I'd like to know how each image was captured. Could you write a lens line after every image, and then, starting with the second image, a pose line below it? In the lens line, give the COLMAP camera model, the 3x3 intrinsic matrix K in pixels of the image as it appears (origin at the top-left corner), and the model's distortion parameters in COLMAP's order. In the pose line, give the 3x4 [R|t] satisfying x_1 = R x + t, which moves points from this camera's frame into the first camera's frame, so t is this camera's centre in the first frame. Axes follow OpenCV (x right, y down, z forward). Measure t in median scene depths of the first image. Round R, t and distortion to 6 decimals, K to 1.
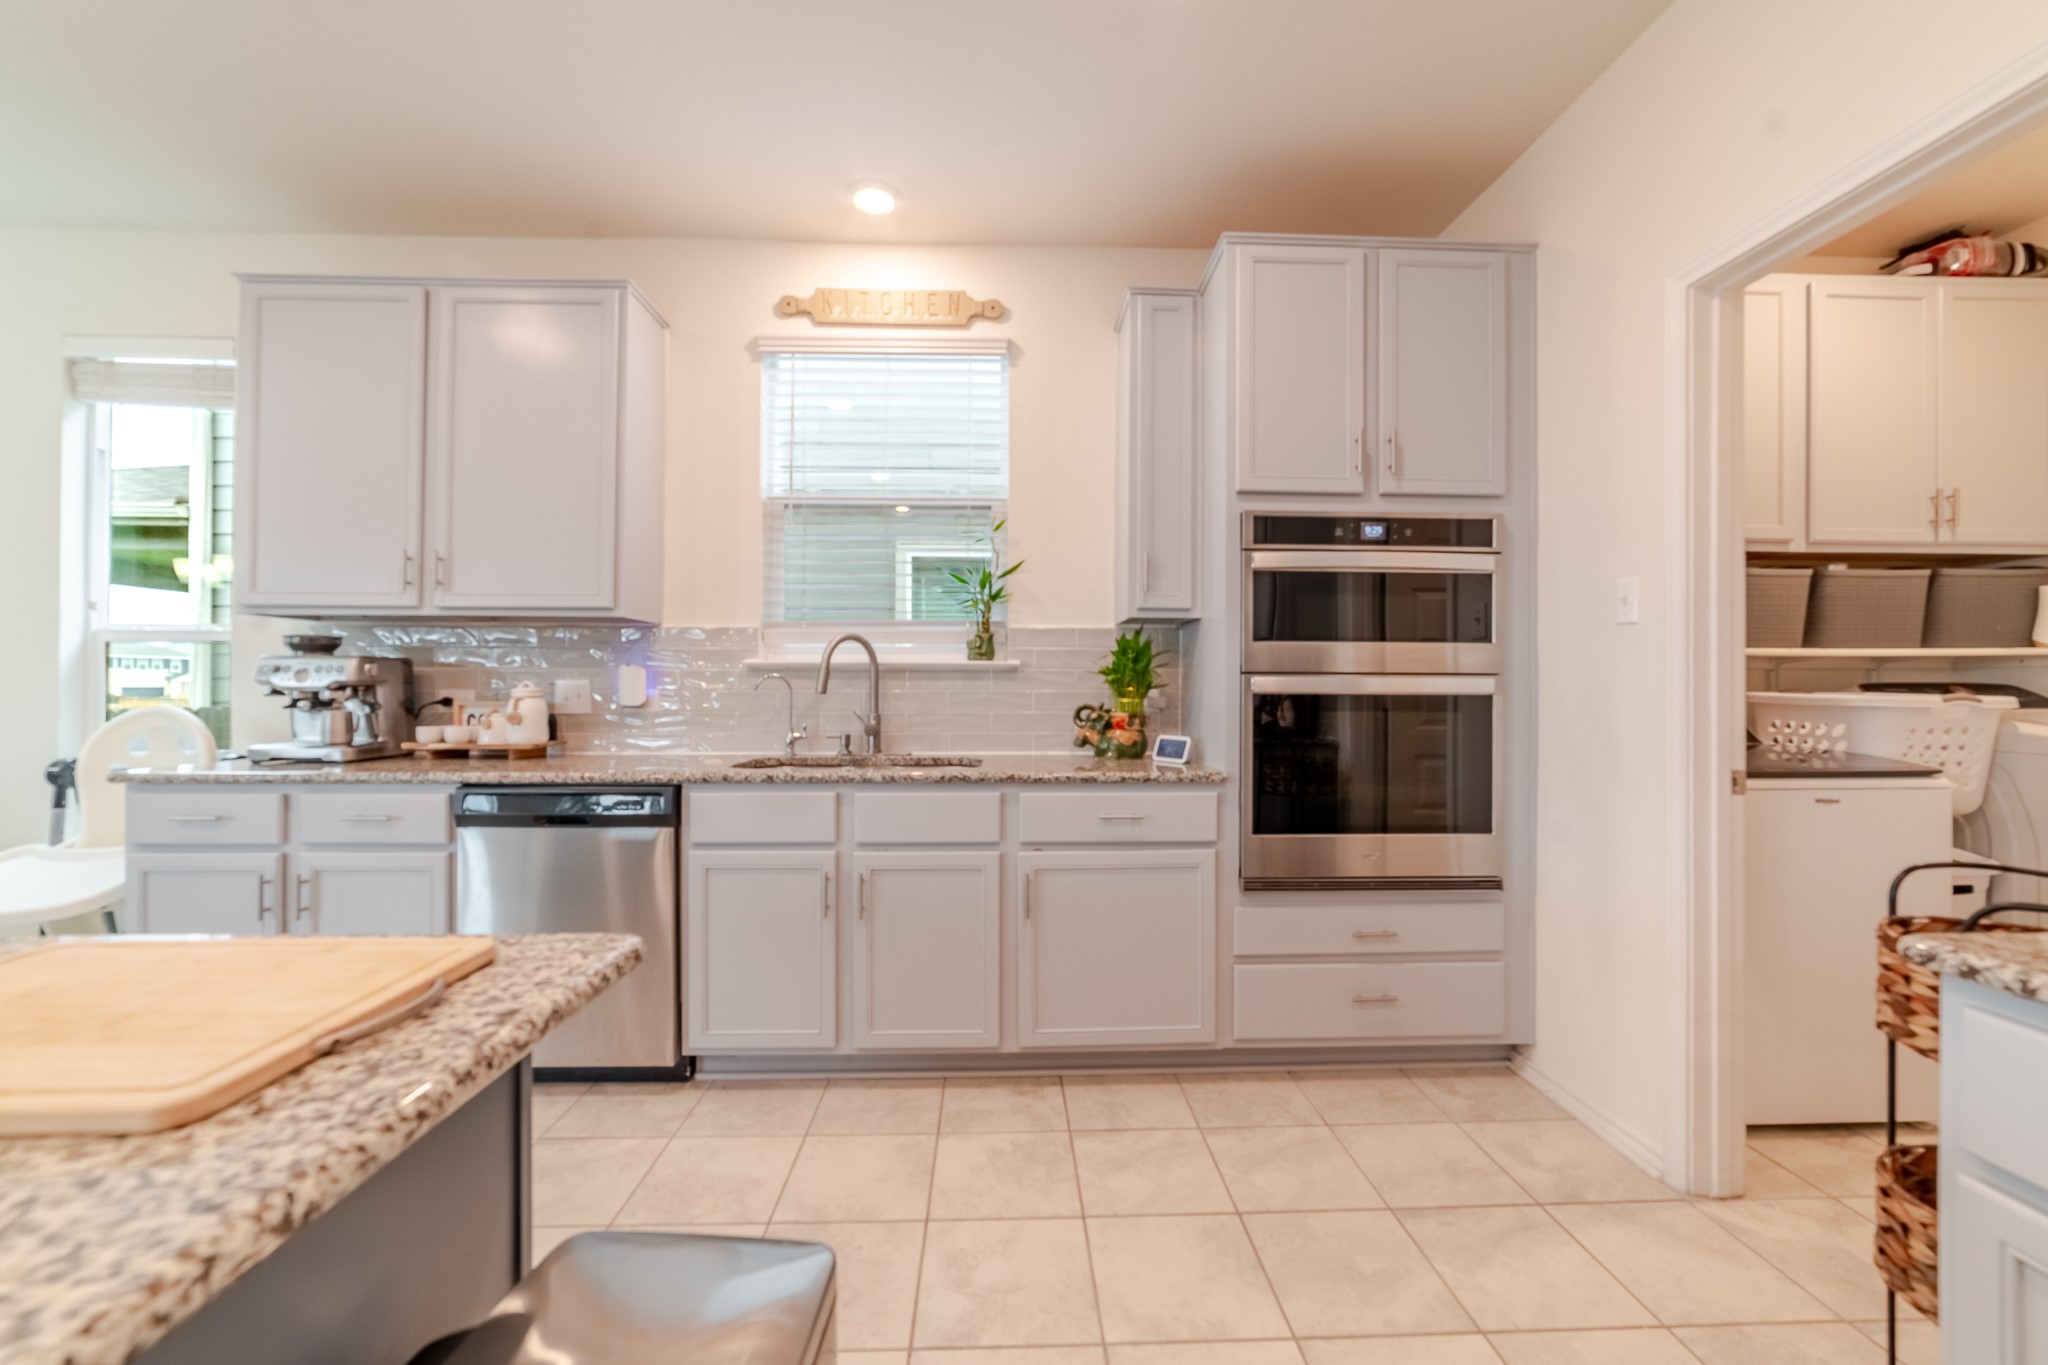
lens RADIAL K [[794.0, 0, 1019.6], [0, 794.0, 684.1], [0, 0, 1]] dist [-0.013151, 0.003002]
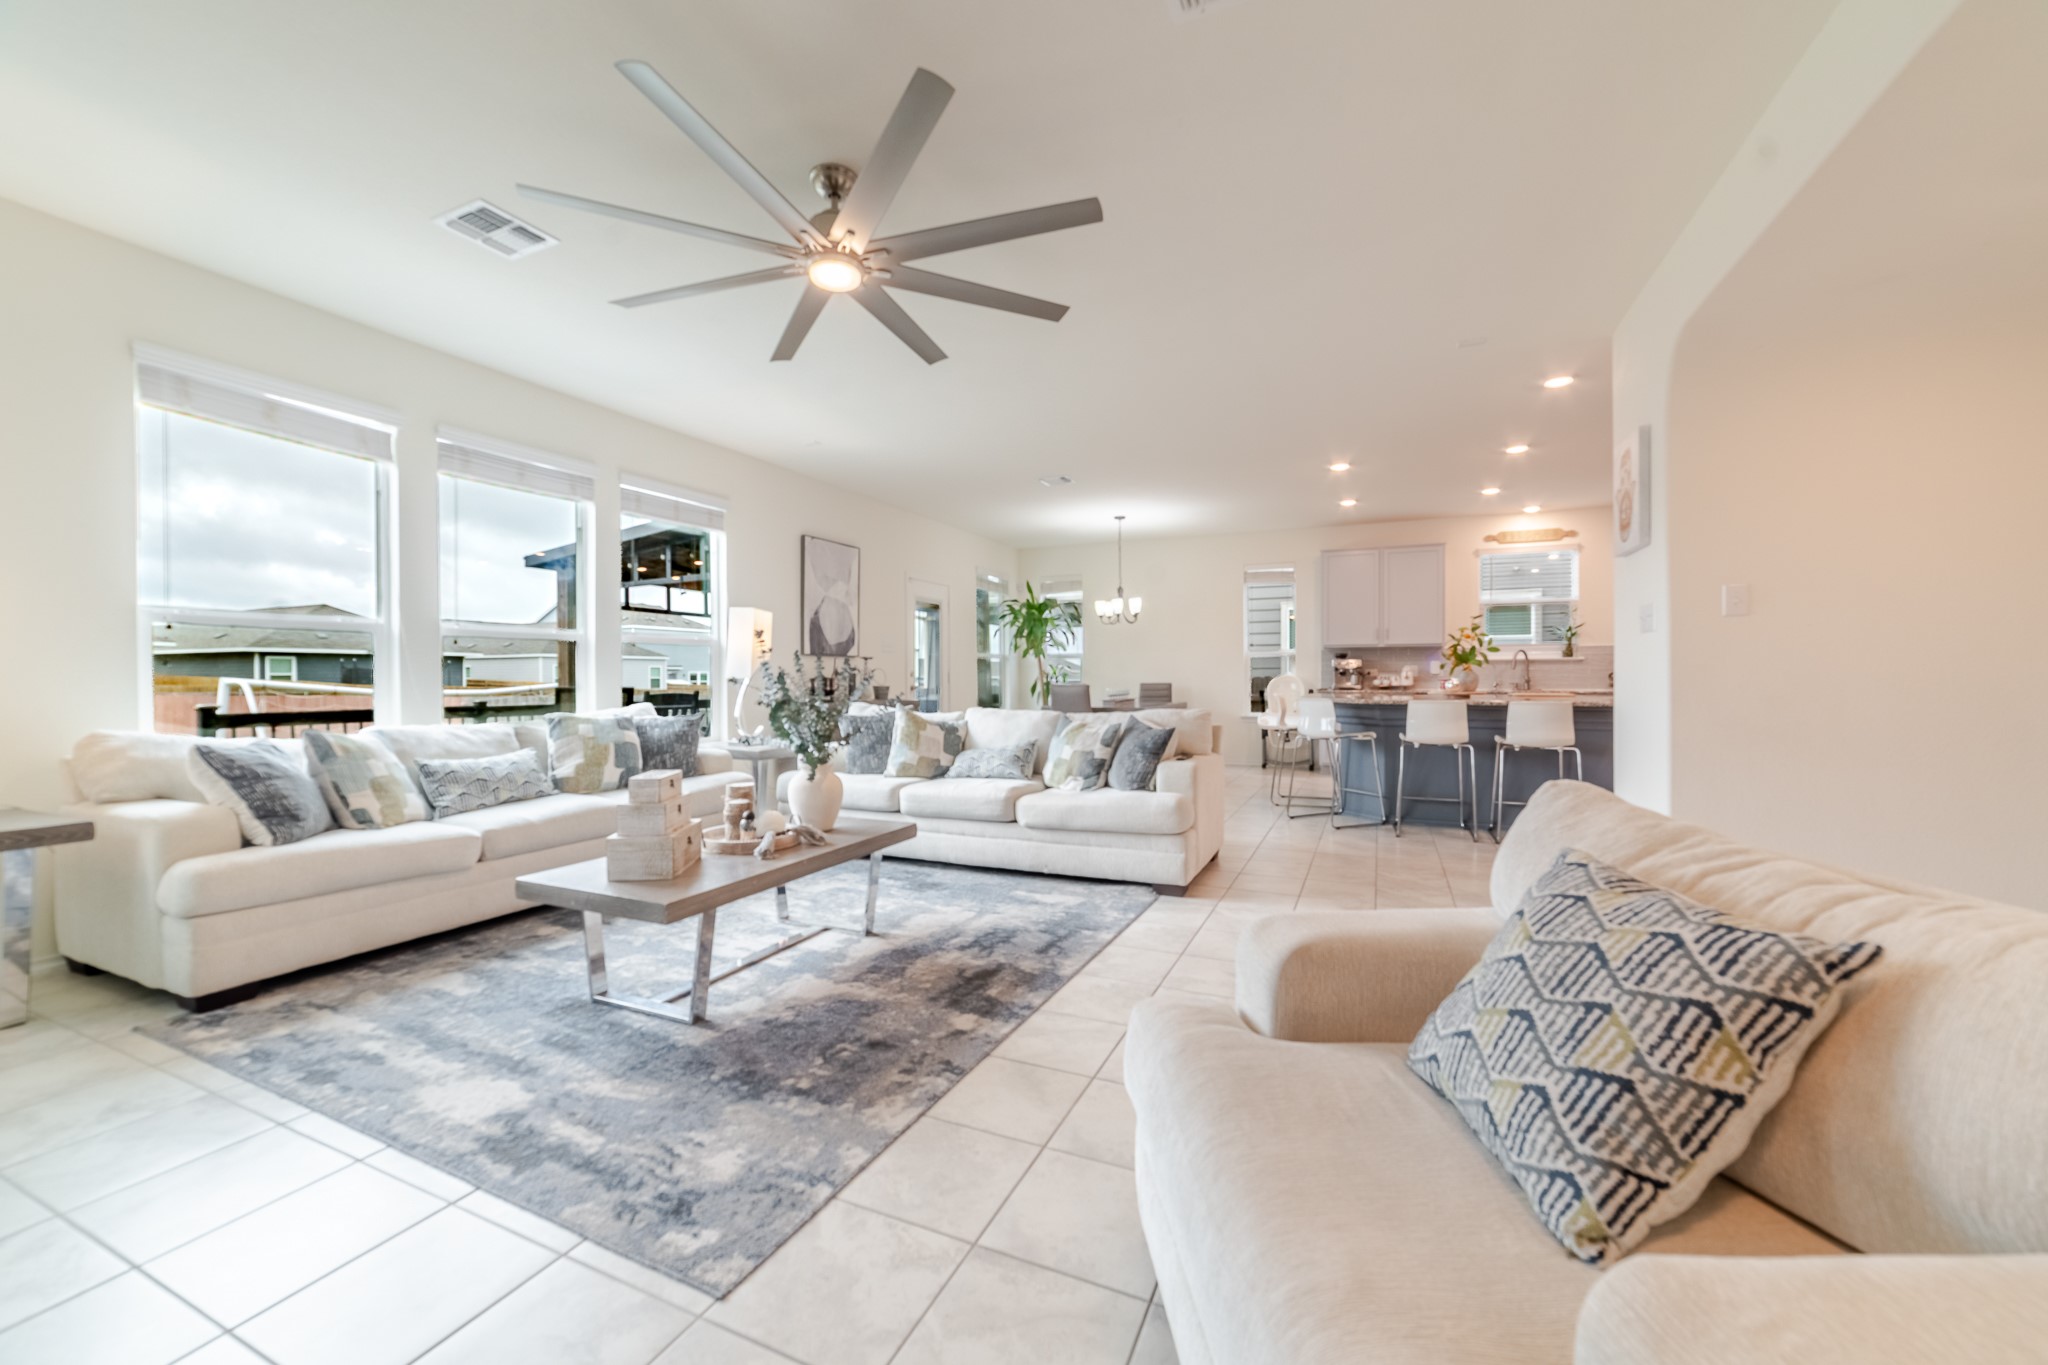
lens RADIAL K [[794.0, 0, 1021.7], [0, 794.0, 684.7], [0, 0, 1]] dist [-0.013151, 0.003002]
pose [[0.898399, -0.002796, -0.439171, -0.619984], [0.006471, 0.999955, 0.006872, 0.039712], [0.439133, -0.009016, 0.898377, -2.648226]]
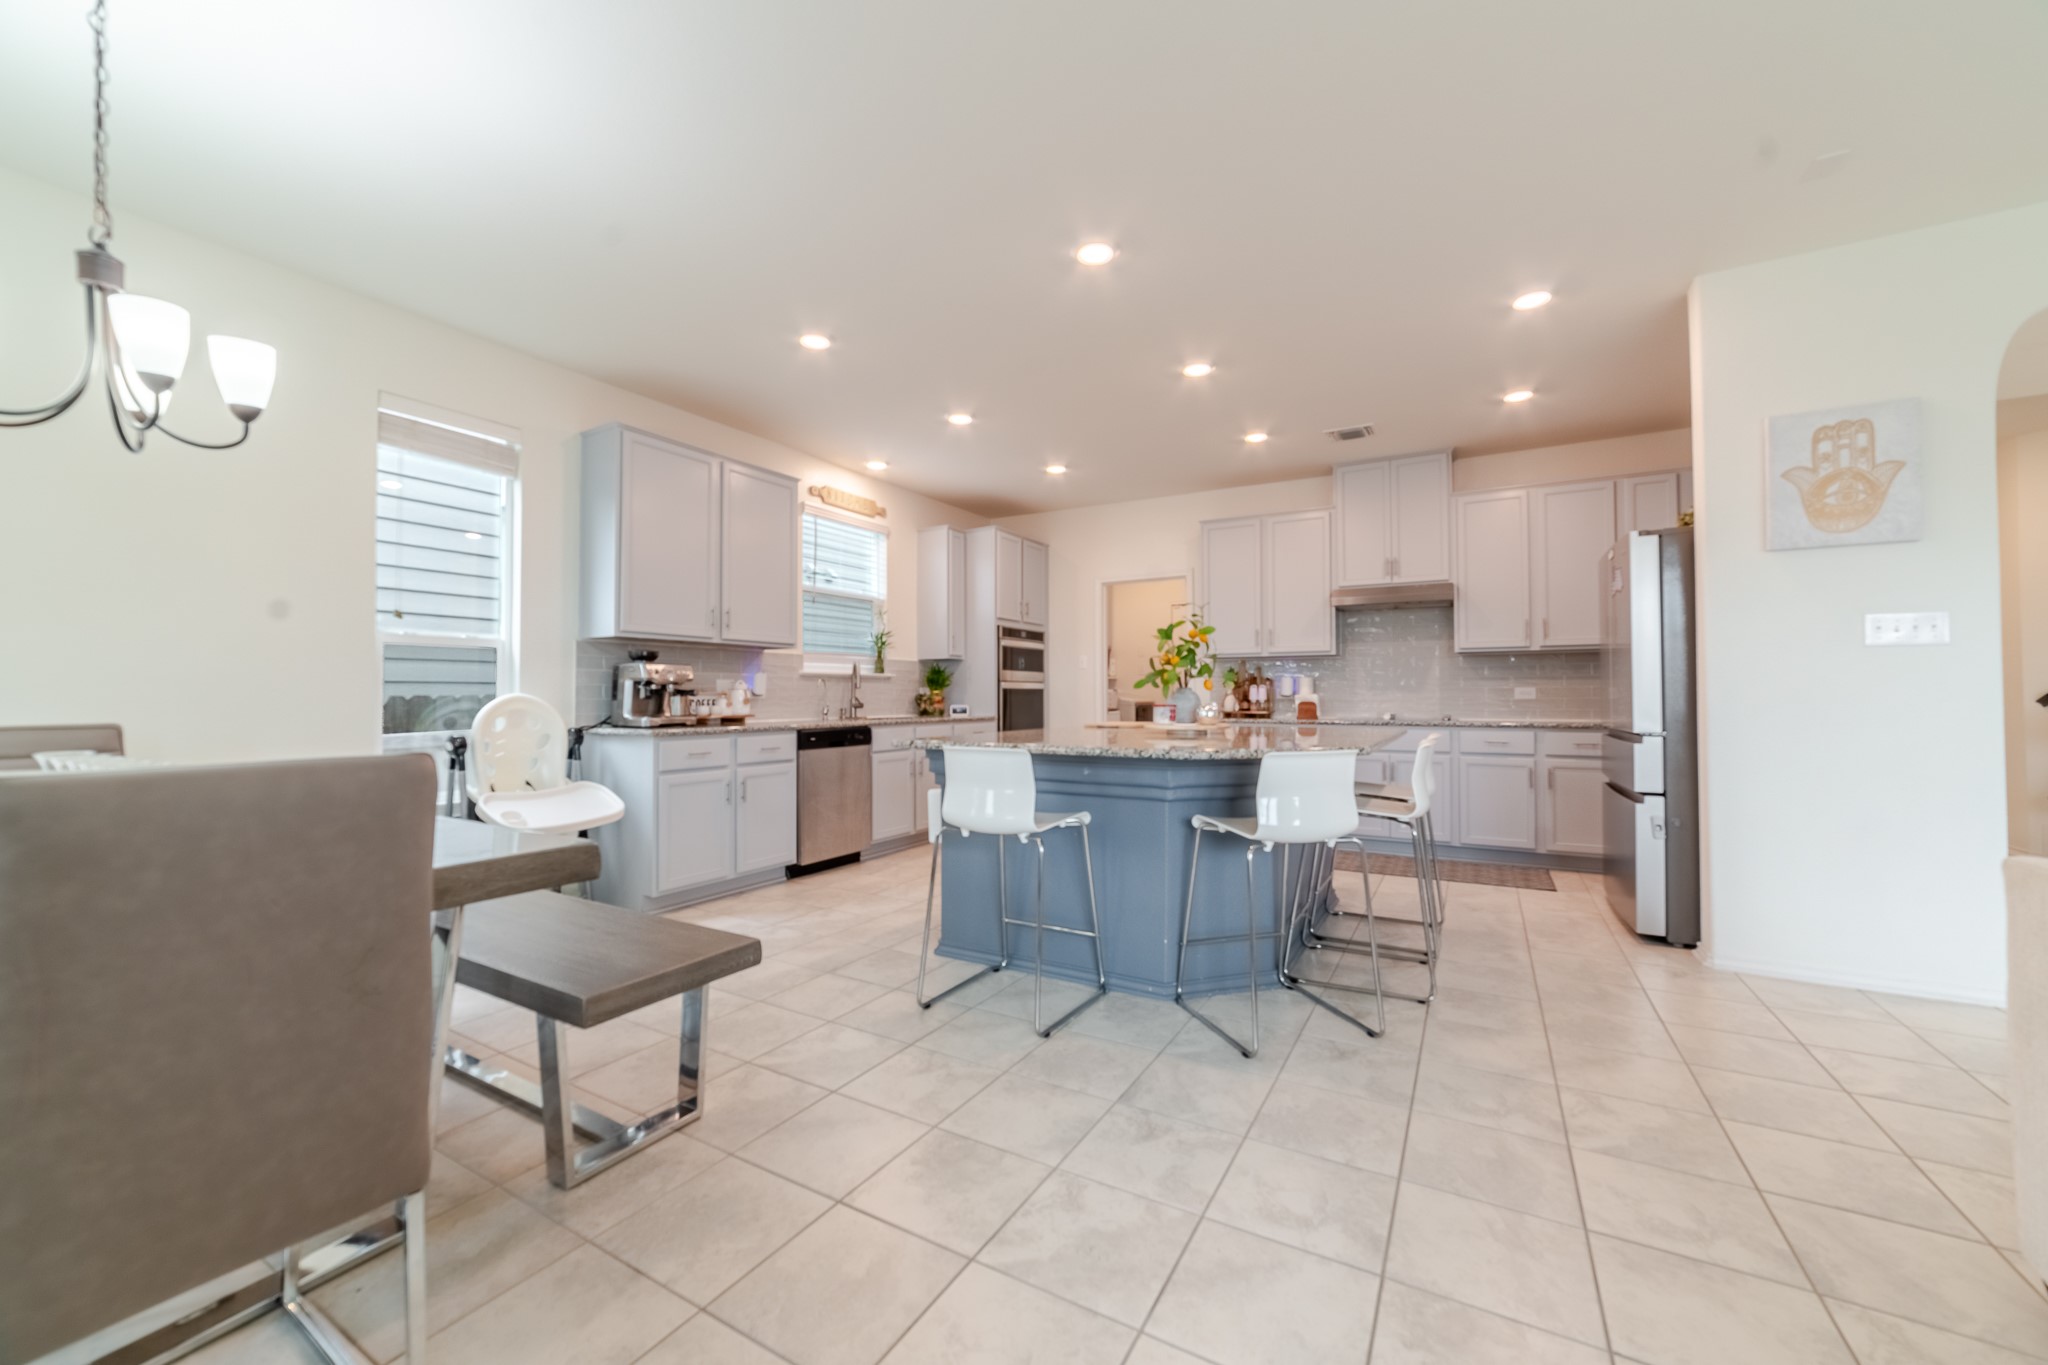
lens RADIAL K [[794.0, 0, 1017.2], [0, 794.0, 680.0], [0, 0, 1]] dist [-0.013151, 0.003002]
pose [[0.538084, 0.013518, 0.842783, -1.831282], [-0.000962, 0.999881, -0.015424, 0.022339], [-0.842890, 0.007489, 0.538033, -0.524541]]
